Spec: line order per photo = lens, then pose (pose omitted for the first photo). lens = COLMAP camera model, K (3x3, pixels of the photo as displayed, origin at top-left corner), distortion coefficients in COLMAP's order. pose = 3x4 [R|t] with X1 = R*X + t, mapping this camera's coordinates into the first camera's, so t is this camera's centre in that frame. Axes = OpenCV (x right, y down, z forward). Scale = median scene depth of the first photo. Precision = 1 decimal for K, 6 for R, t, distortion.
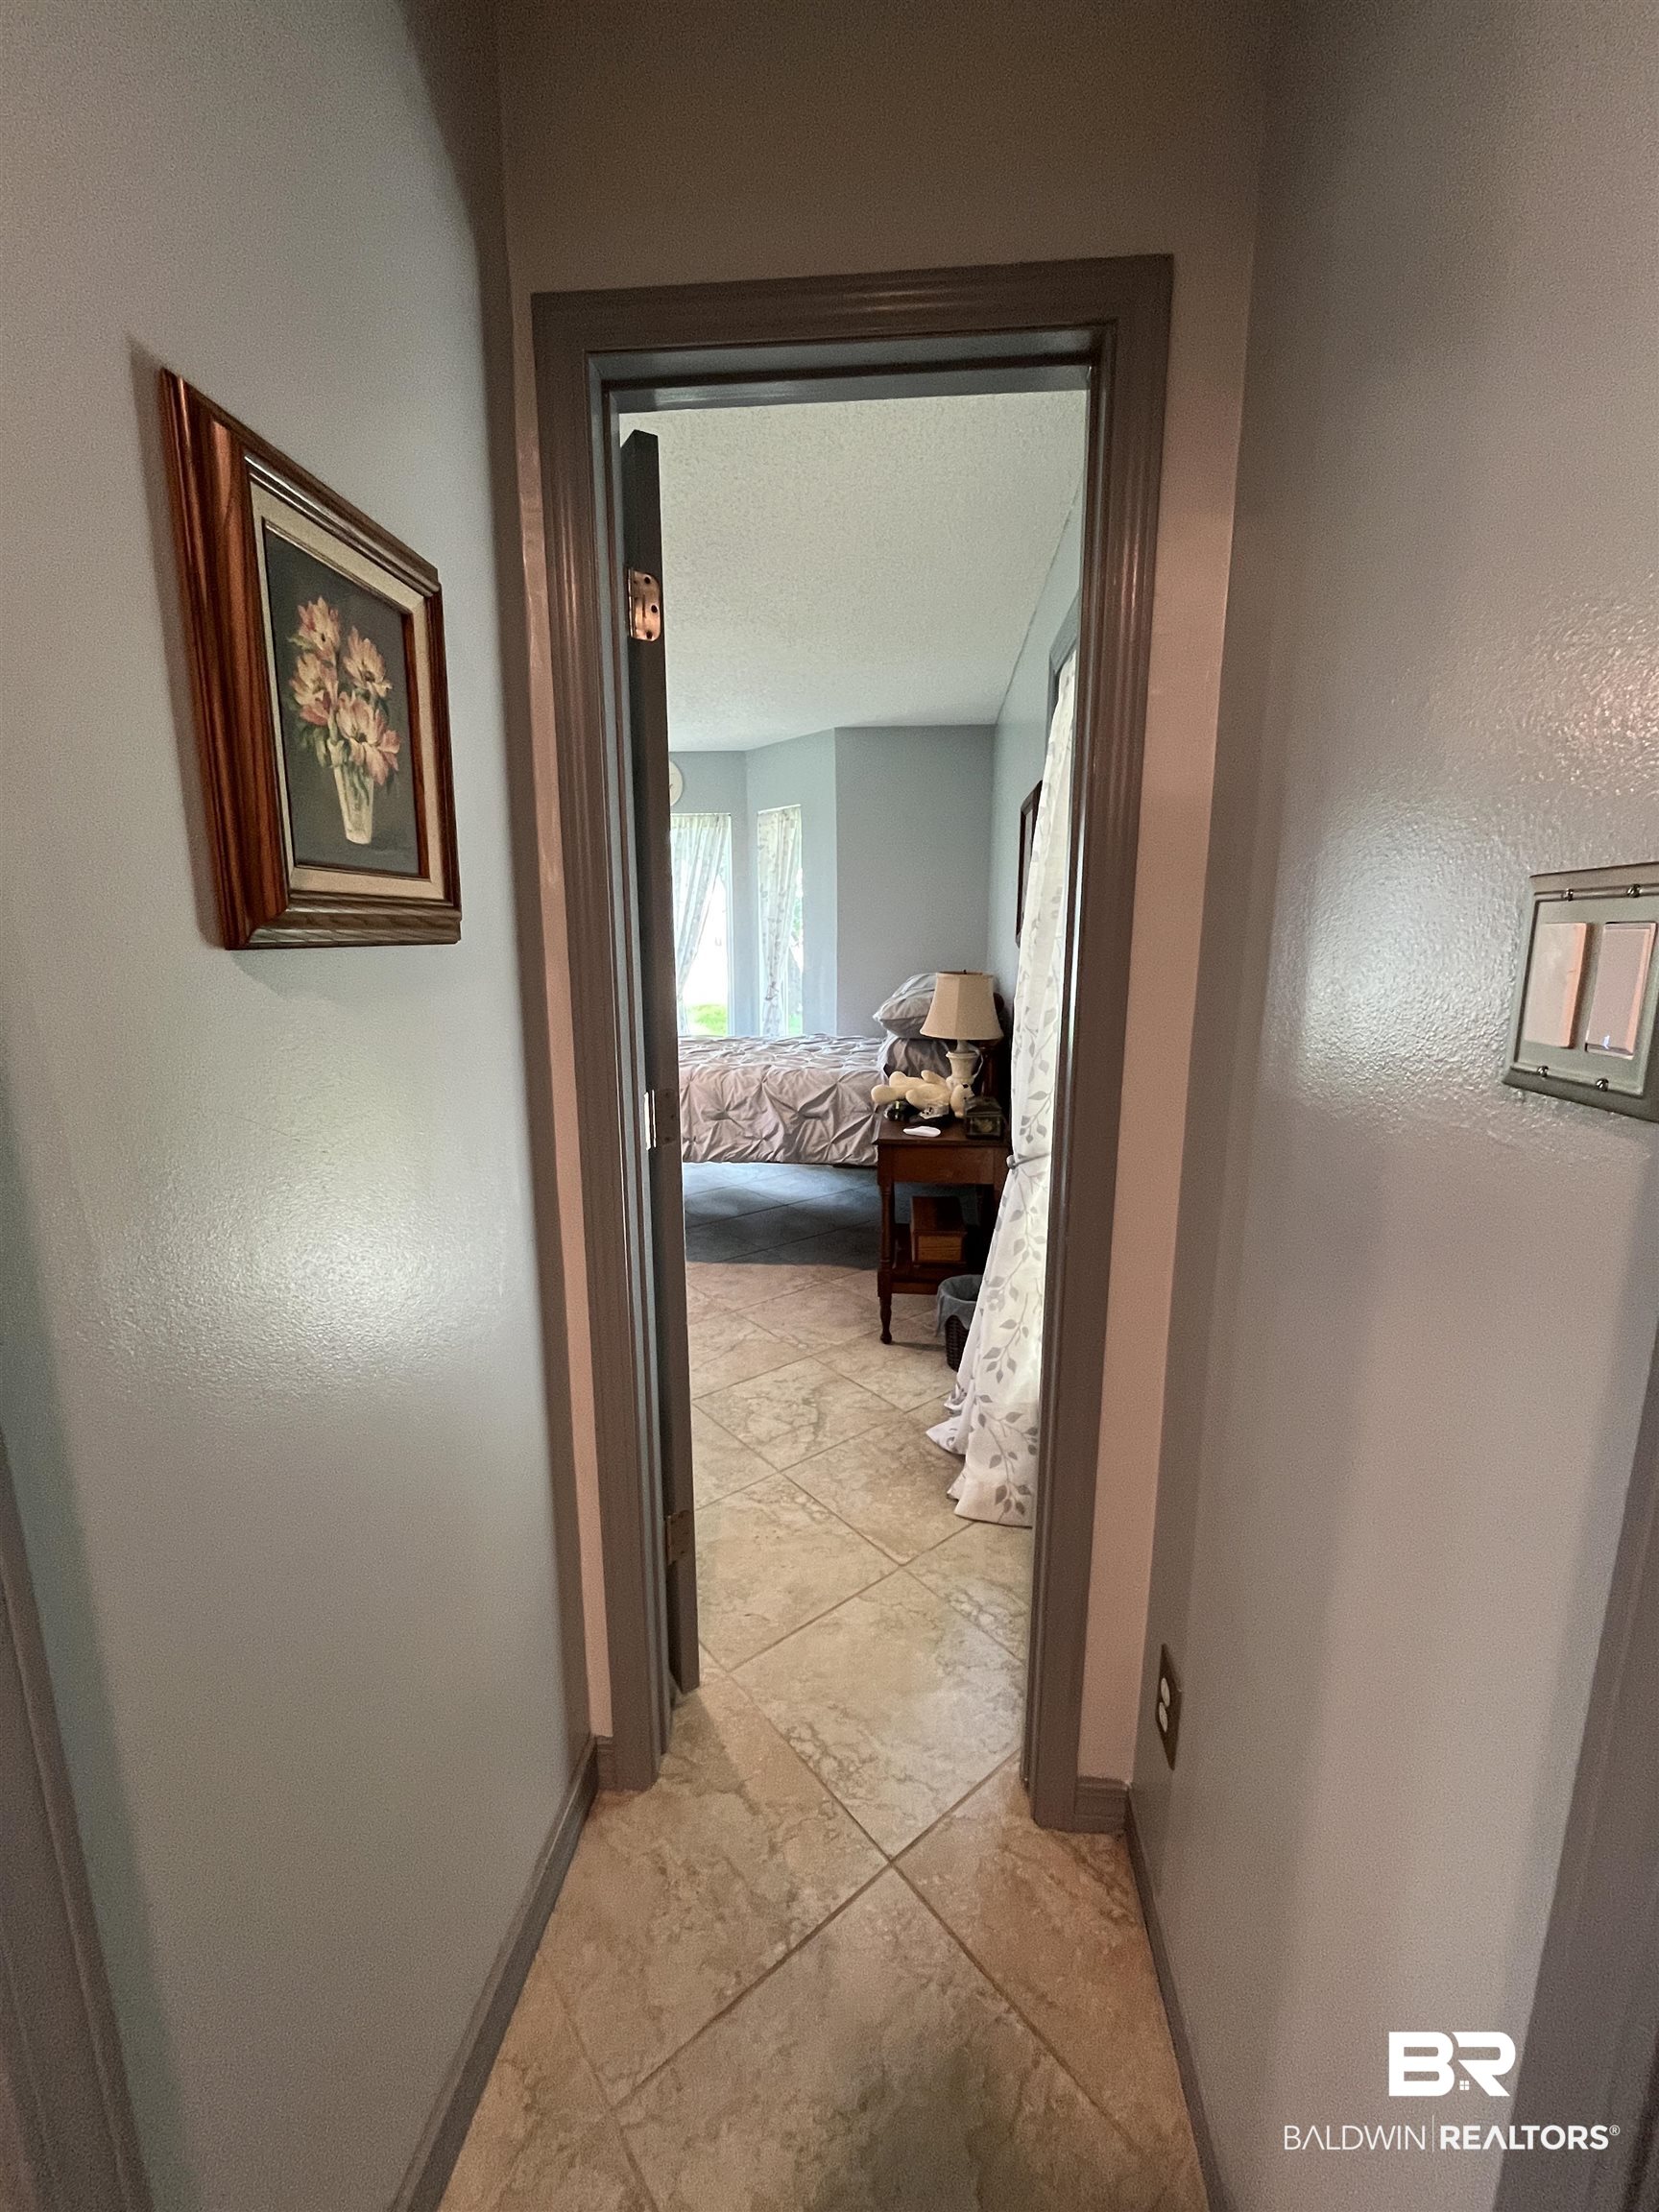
lens RADIAL K [[889.7, 0, 832.6], [0, 889.7, 1098.1], [0, 0, 1]] dist [-0.002787, -0.000116]
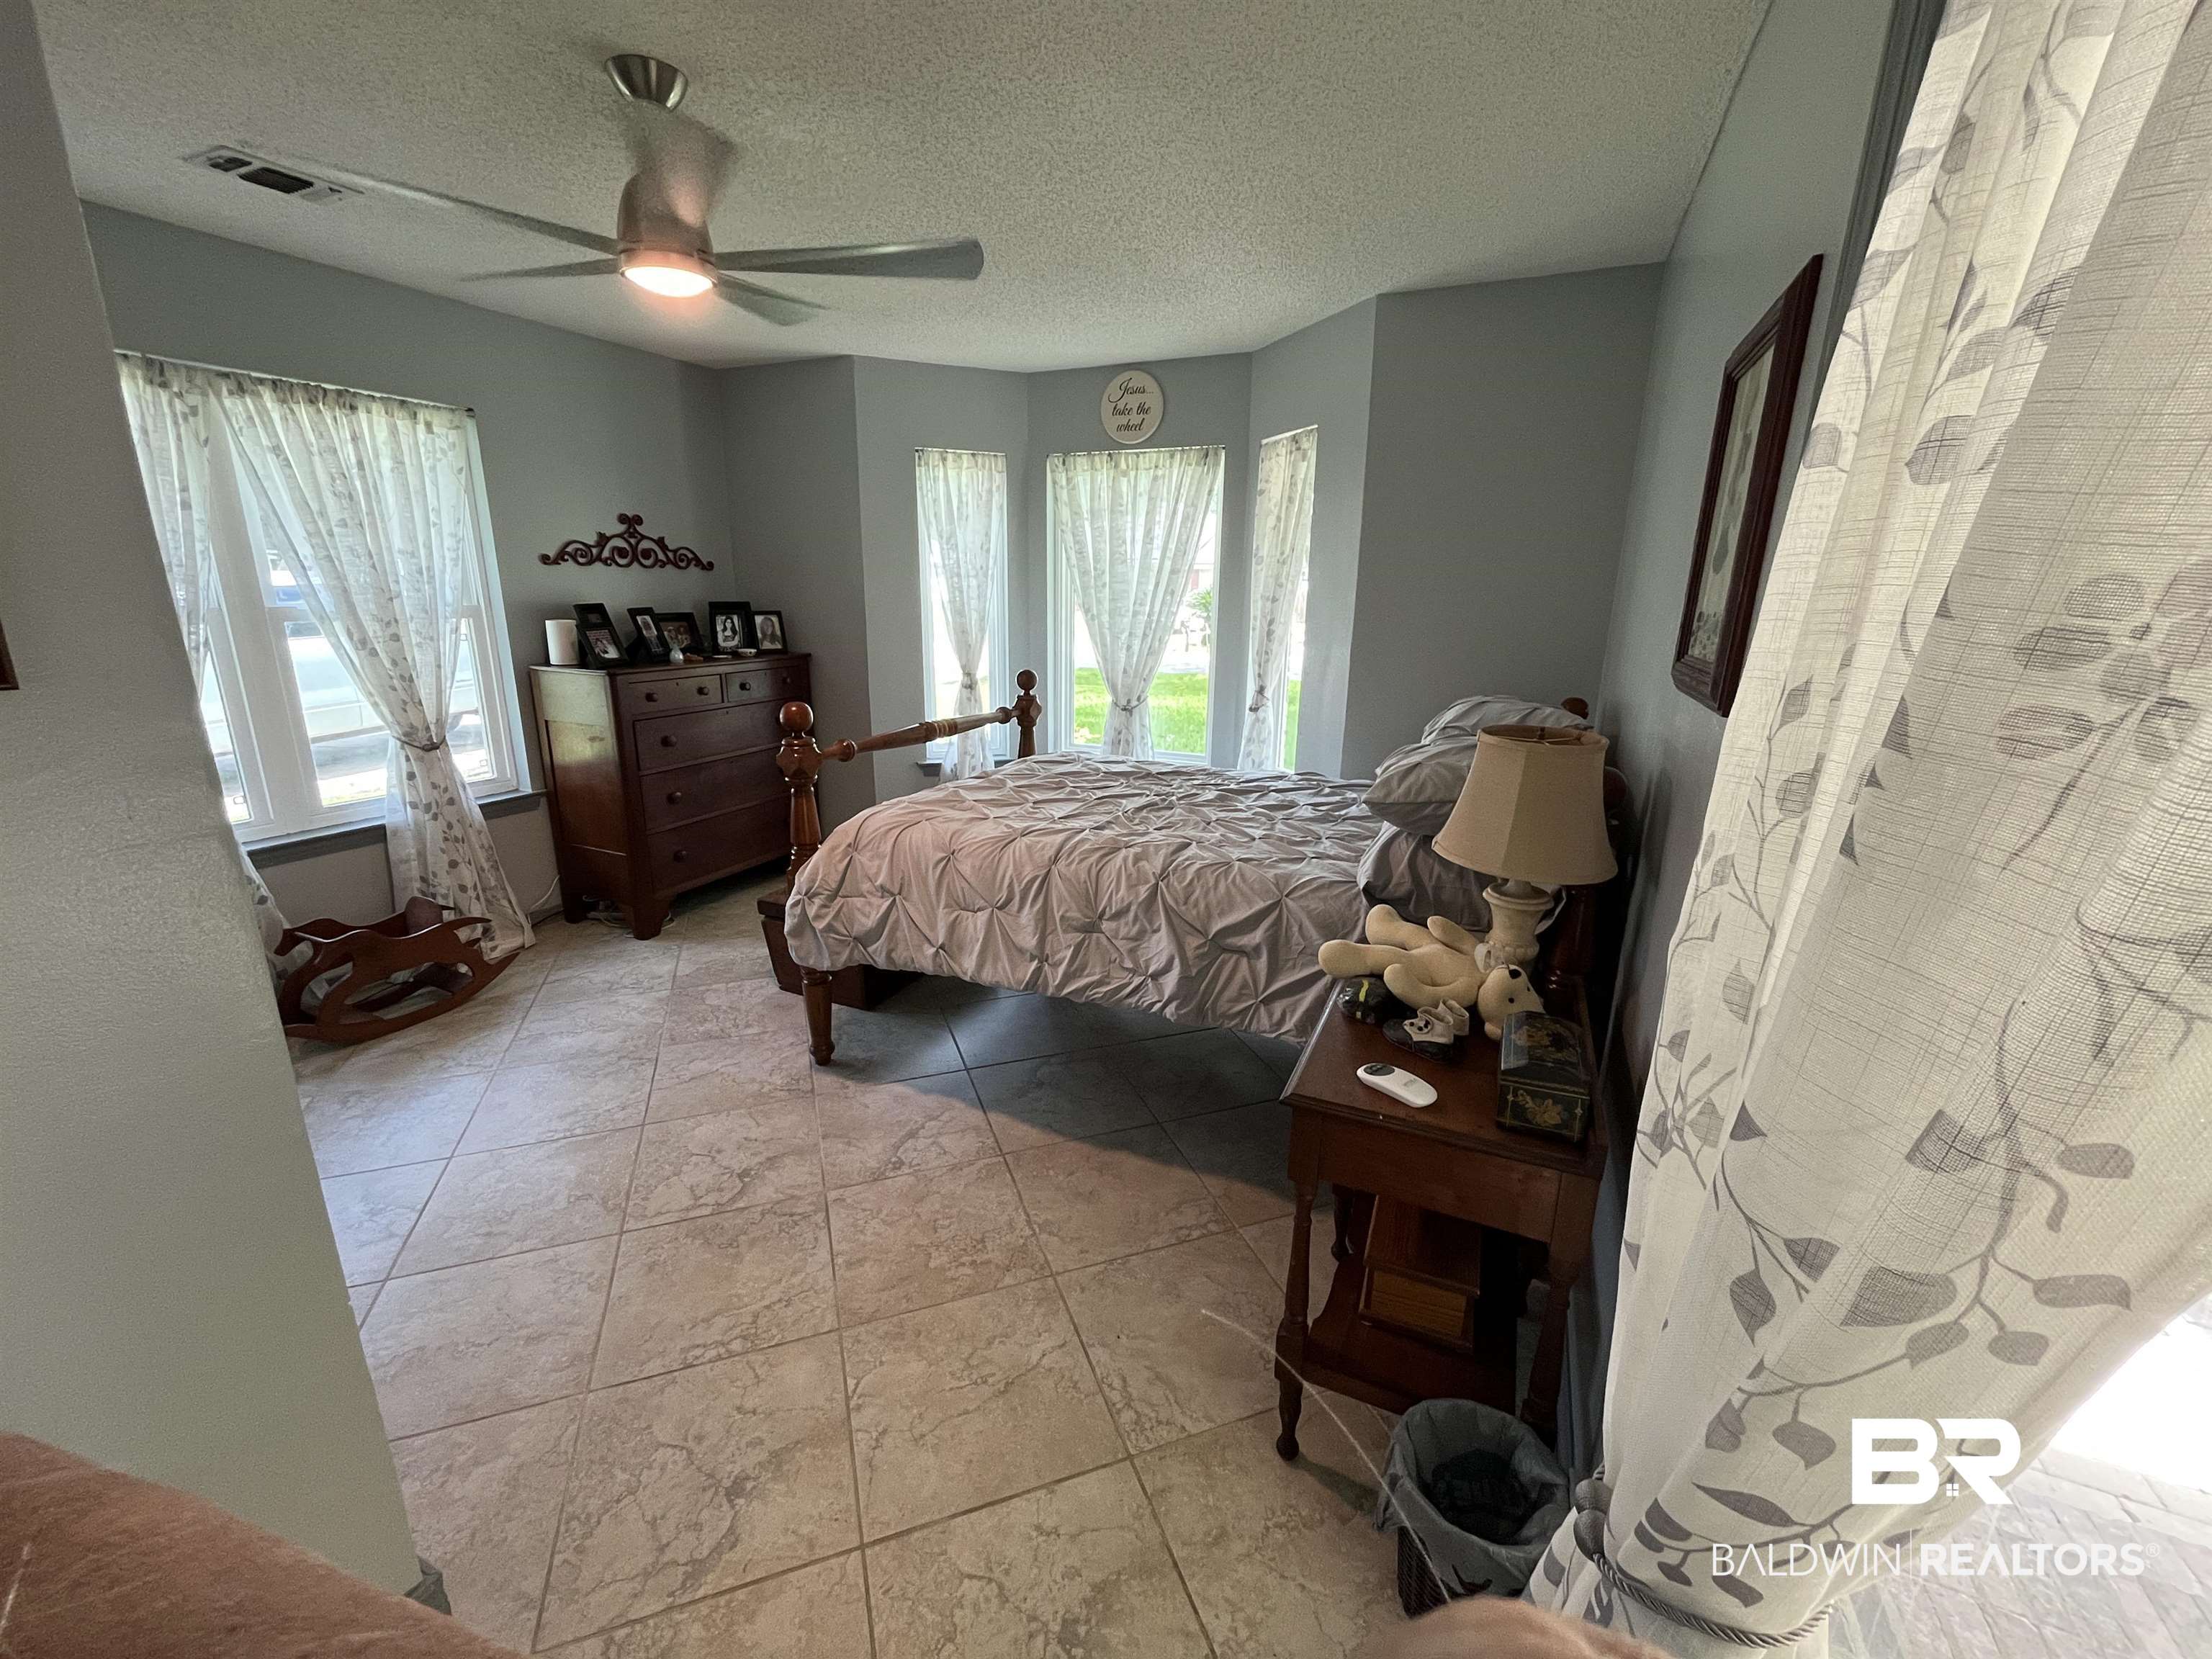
lens RADIAL K [[889.7, 0, 1101.3], [0, 889.7, 829.5], [0, 0, 1]] dist [-0.002787, -0.000116]
pose [[0.944334, 0.097519, -0.314204, 0.071856], [-0.074395, 0.993617, 0.084795, -0.102350], [0.320468, -0.056700, 0.945561, 0.420471]]
